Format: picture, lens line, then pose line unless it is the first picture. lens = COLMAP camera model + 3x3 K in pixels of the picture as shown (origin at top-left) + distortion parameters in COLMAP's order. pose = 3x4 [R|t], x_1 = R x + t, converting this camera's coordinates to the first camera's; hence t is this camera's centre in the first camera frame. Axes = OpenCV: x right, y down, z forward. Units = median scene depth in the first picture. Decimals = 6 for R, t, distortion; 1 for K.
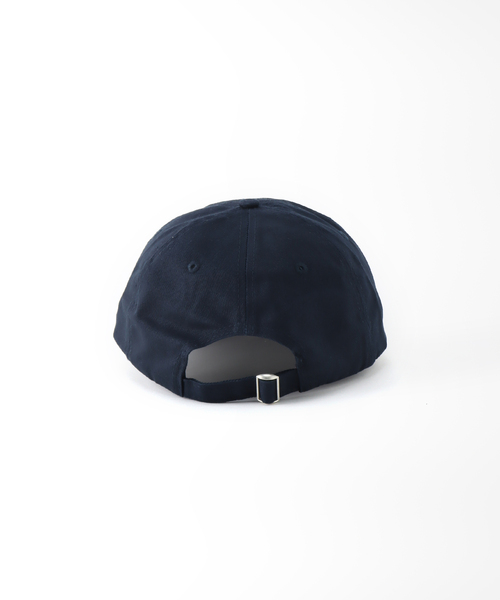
lens RADIAL K [[3162.1, 0, 250.1], [0, 3162.1, 299.8], [0, 0, 1]] dist [-0.320858, 0.000000]
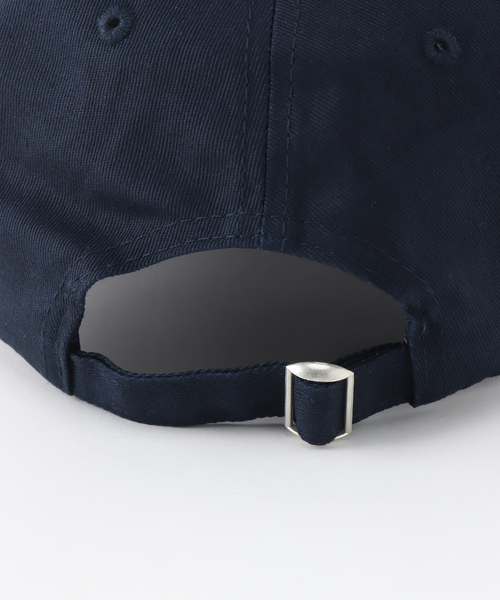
lens RADIAL K [[3162.1, 0, 249.7], [0, 3162.1, 300.4], [0, 0, 1]] dist [-0.320858, 0.000000]
pose [[0.998849, 0.047910, -0.002448, -0.001450], [-0.046755, 0.983657, 0.173875, -0.040551], [0.010738, -0.173560, 0.984765, 0.669846]]
